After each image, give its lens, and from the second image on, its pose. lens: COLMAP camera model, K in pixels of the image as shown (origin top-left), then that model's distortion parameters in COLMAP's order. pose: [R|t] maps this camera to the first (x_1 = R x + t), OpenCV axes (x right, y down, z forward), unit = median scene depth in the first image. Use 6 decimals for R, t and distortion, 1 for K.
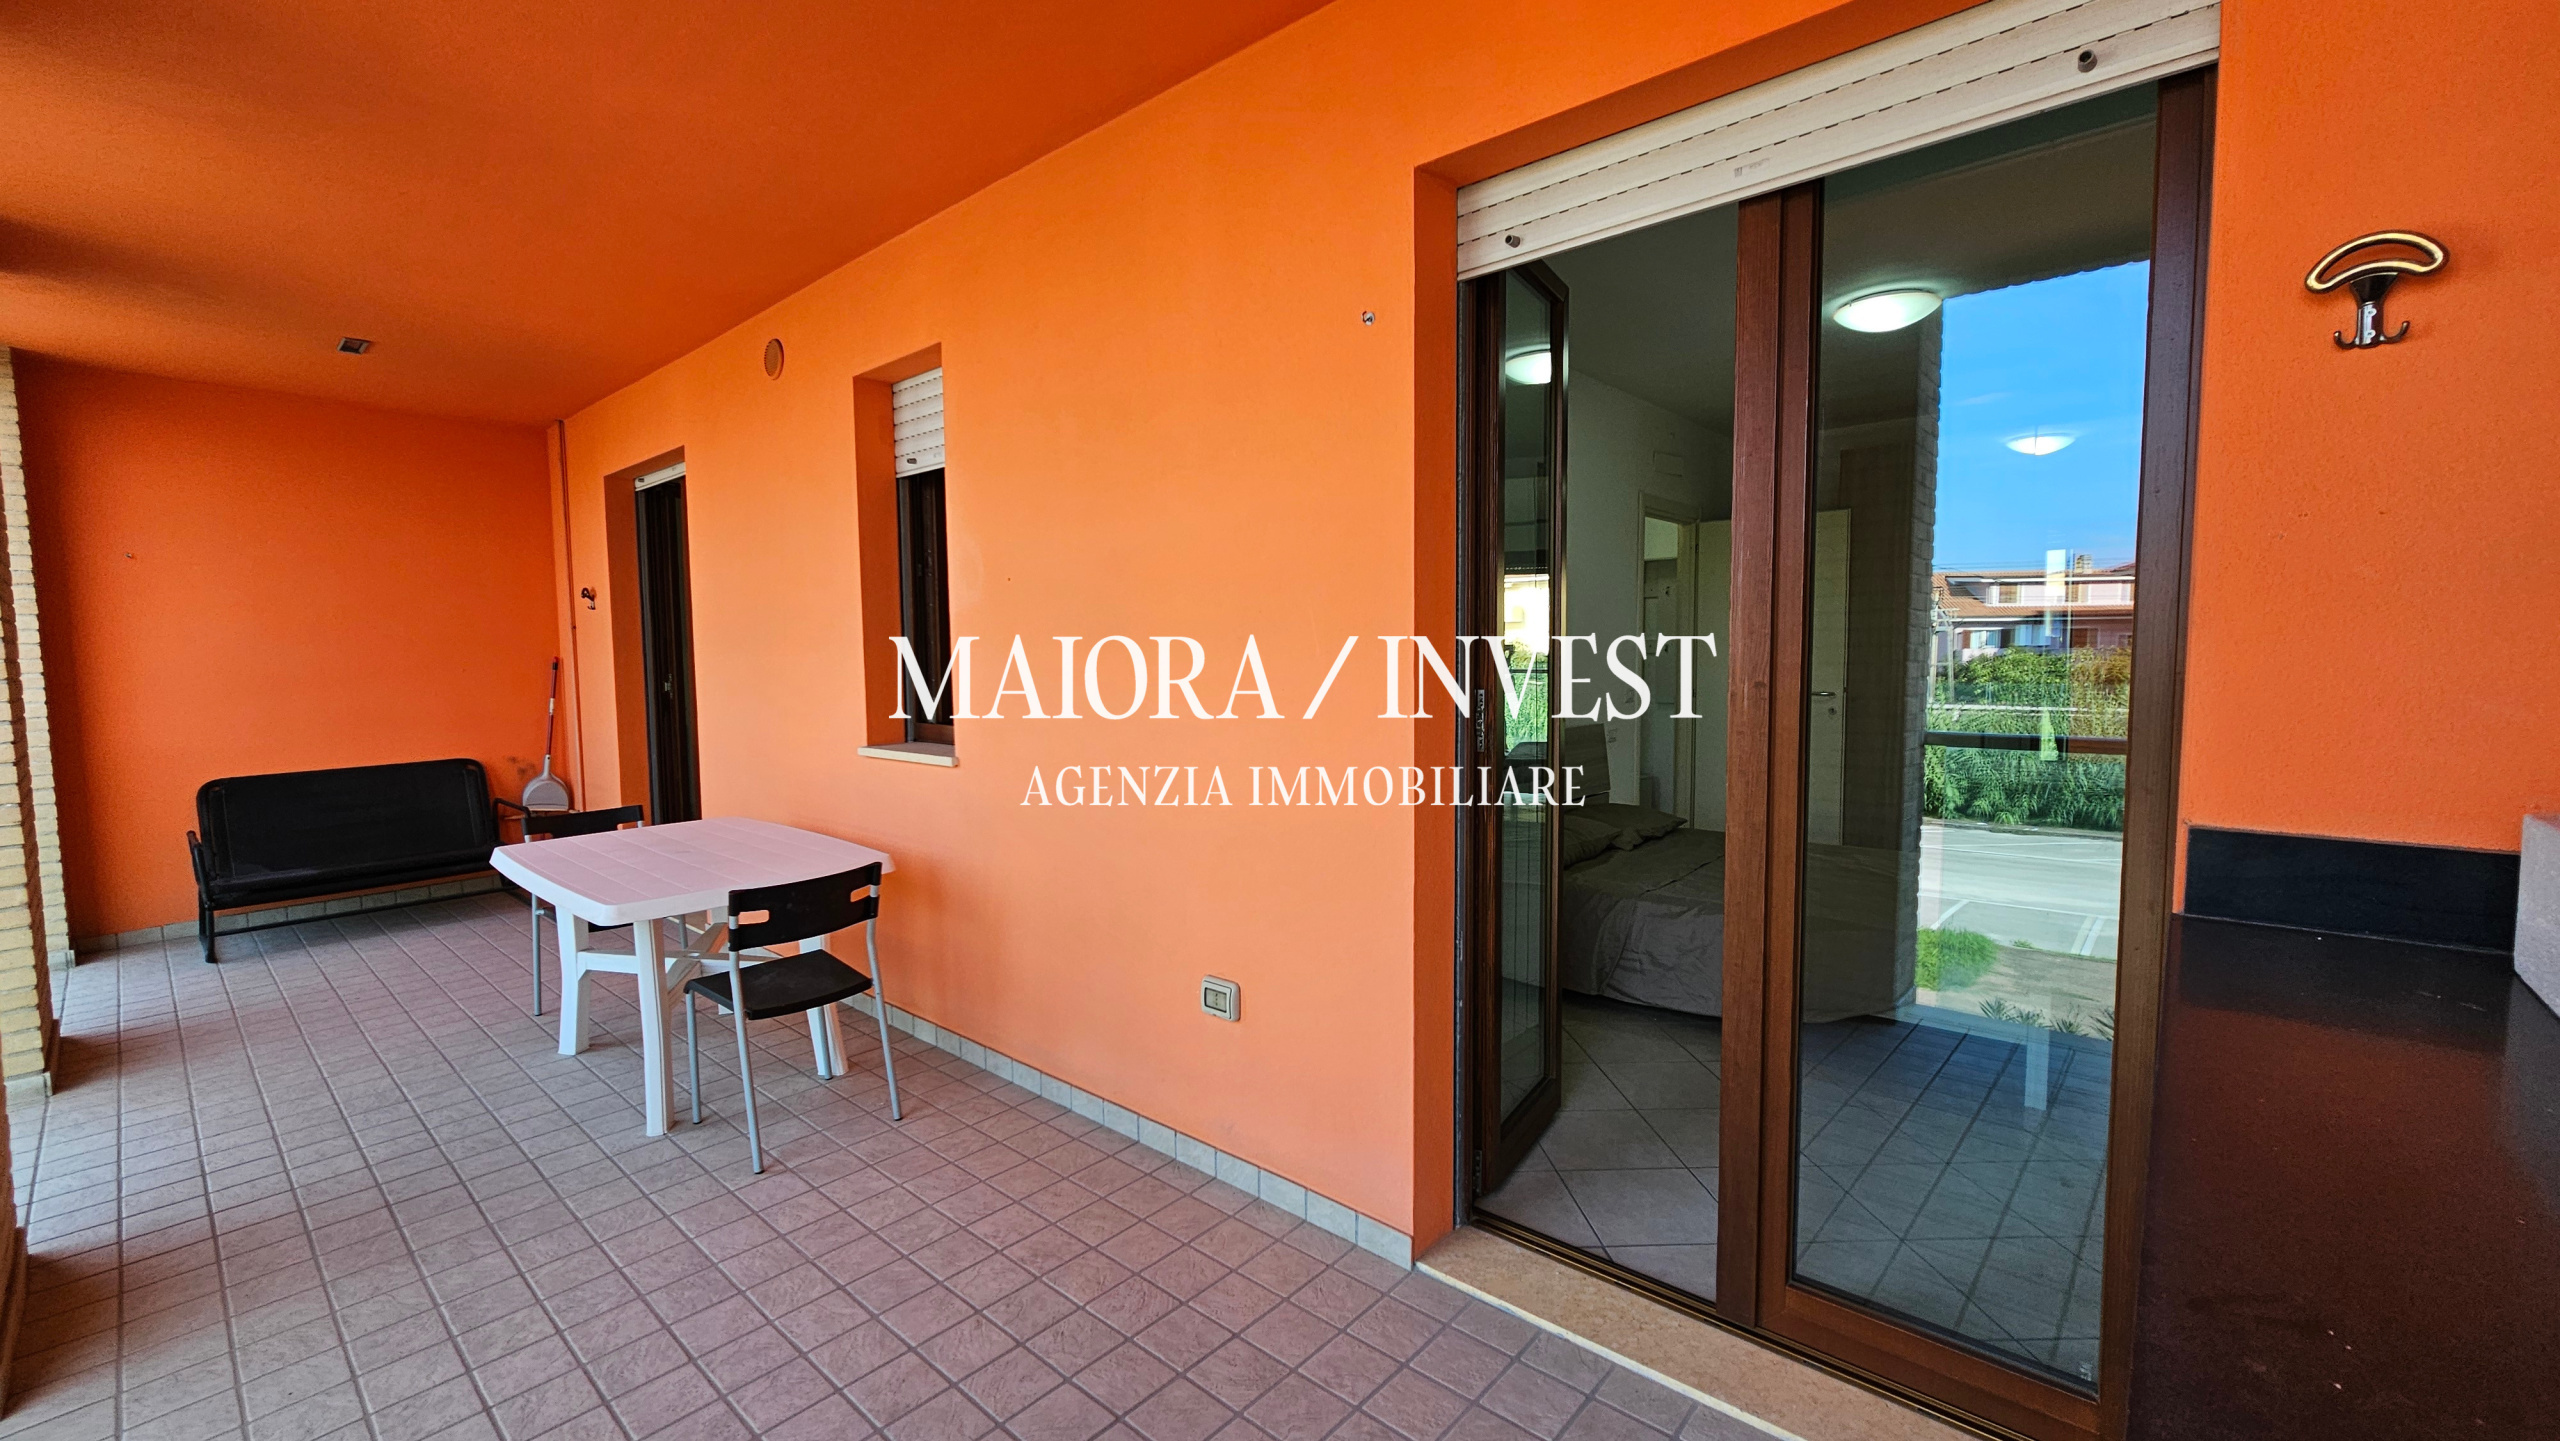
lens RADIAL K [[1049.1, 0, 1268.6], [0, 1049.1, 713.4], [0, 0, 1]] dist [-0.002410, 0.002560]
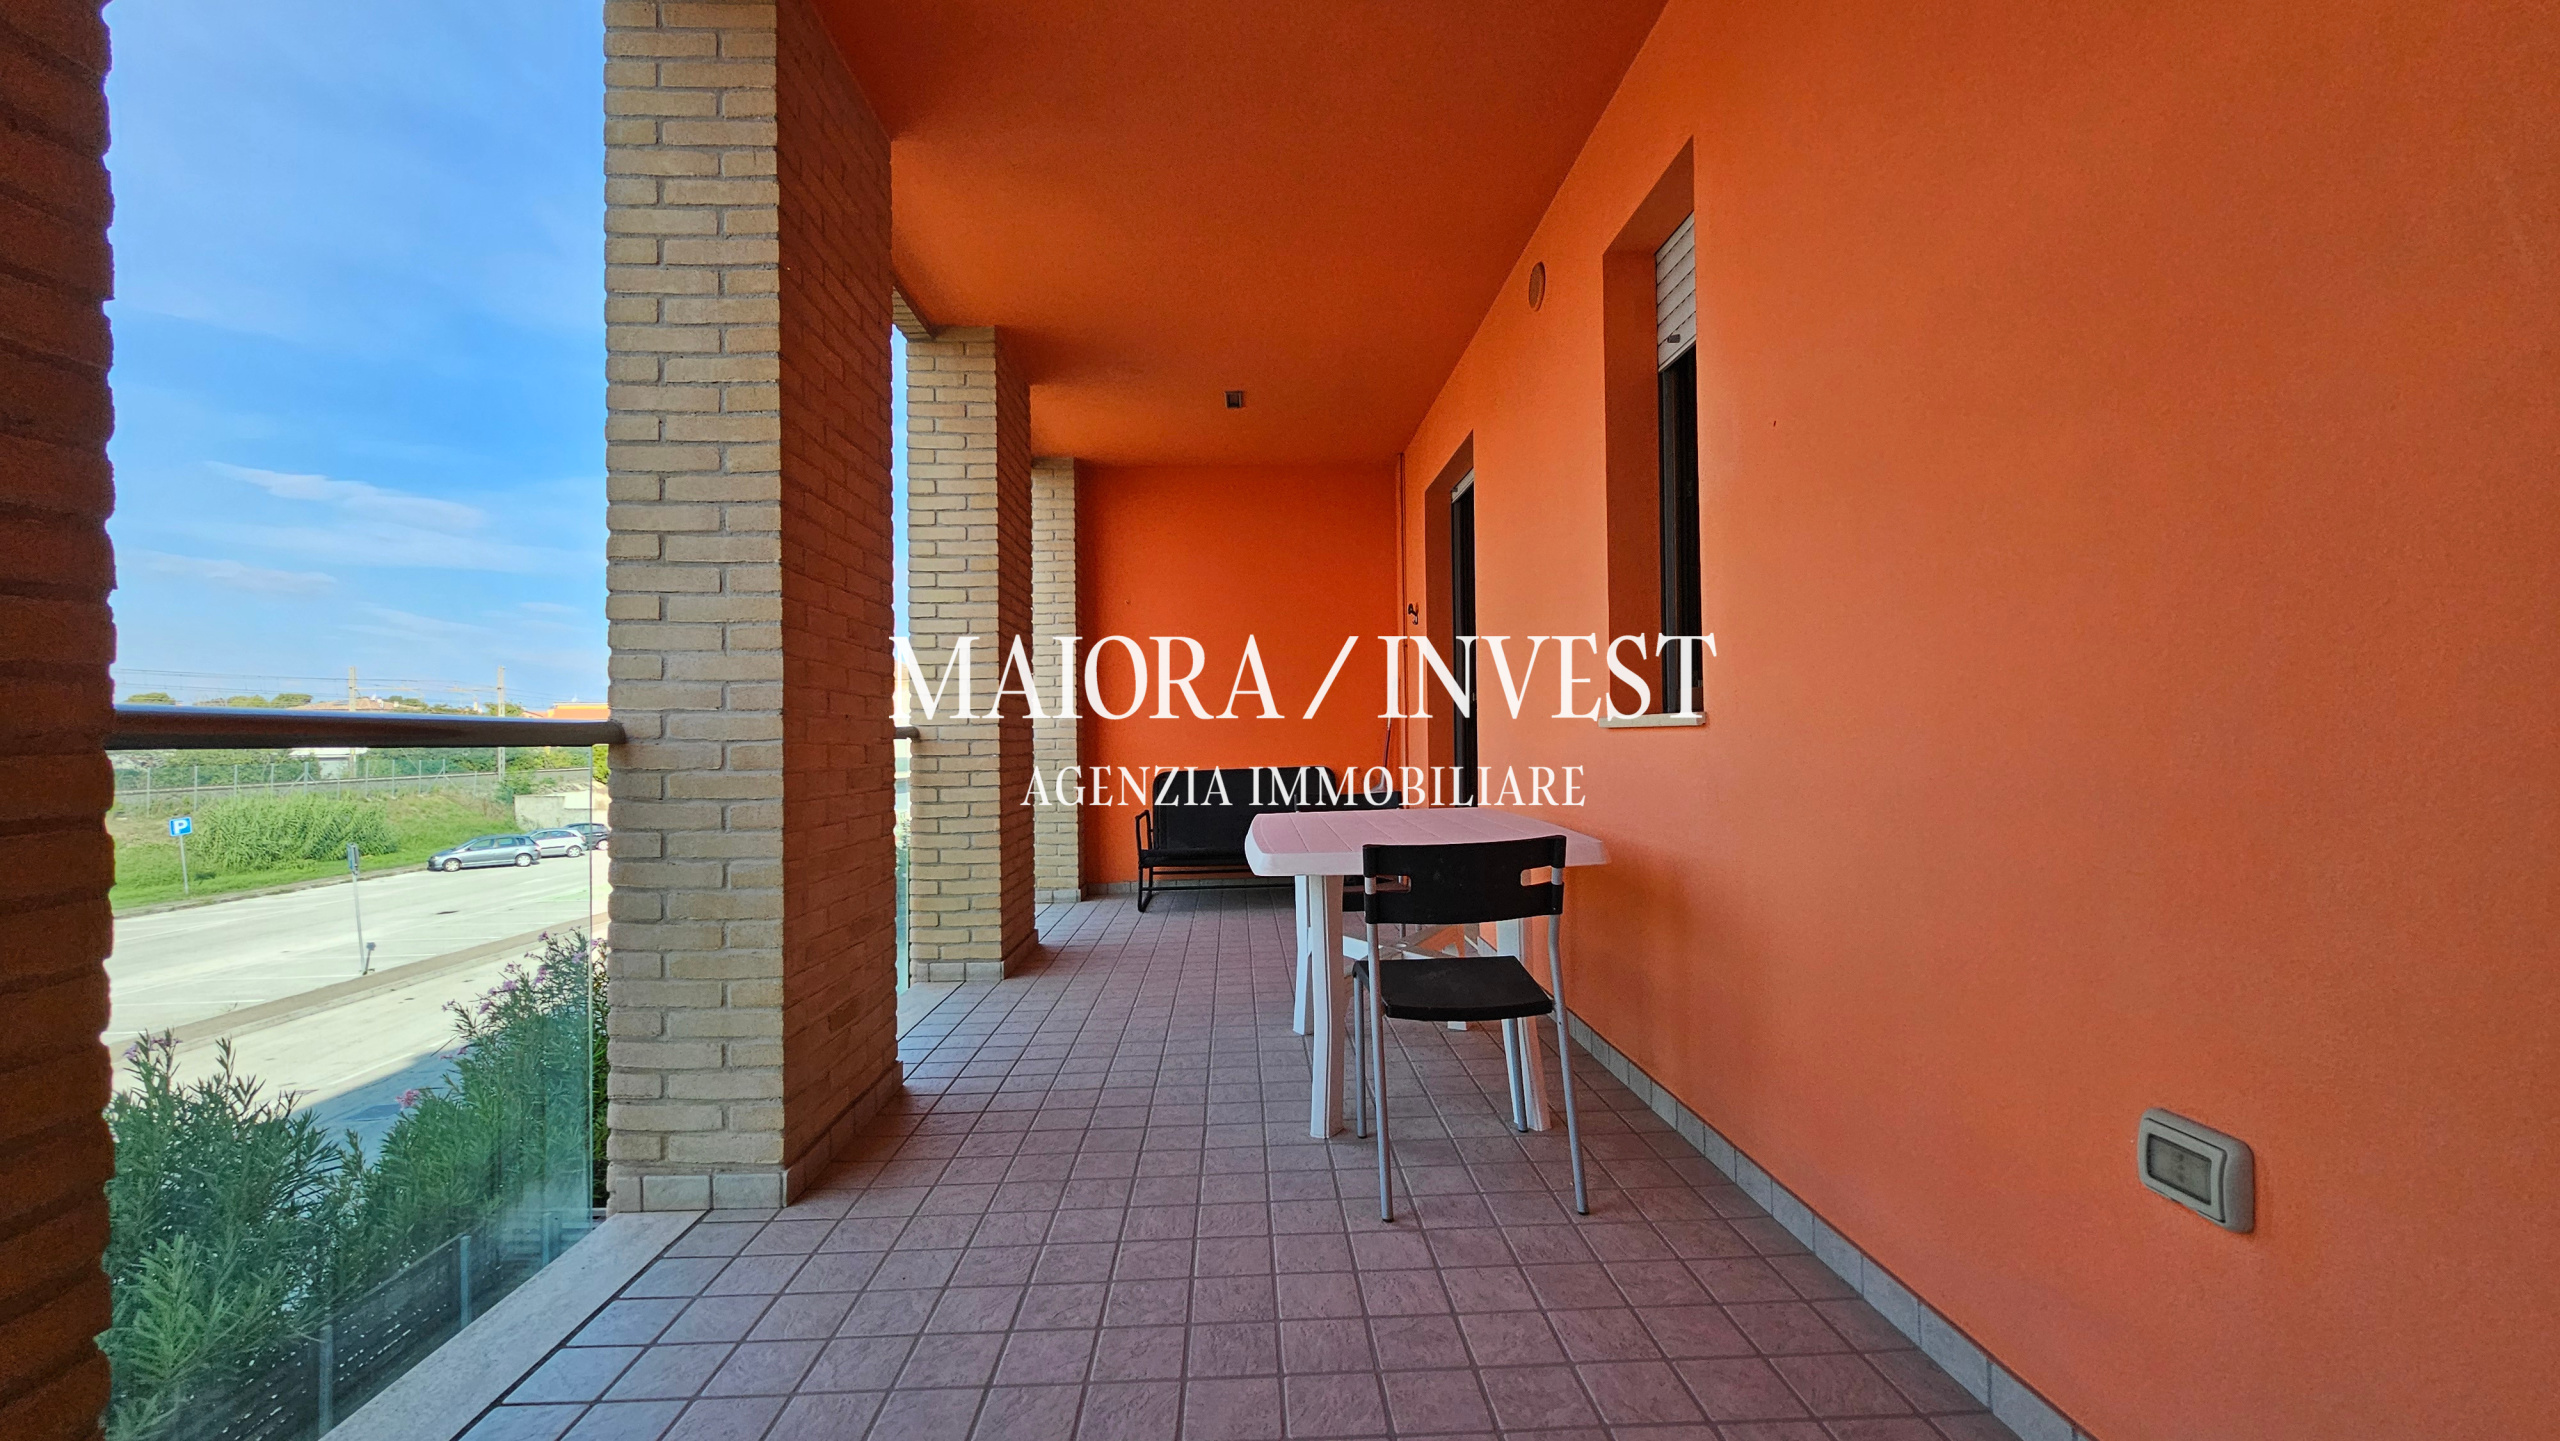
lens RADIAL K [[1049.1, 0, 1253.2], [0, 1049.1, 735.7], [0, 0, 1]] dist [-0.002410, 0.002560]
pose [[0.679921, -0.002831, -0.733280, 0.007670], [-0.037463, 0.998552, -0.038593, 0.109167], [0.732328, 0.053711, 0.678830, 0.359563]]
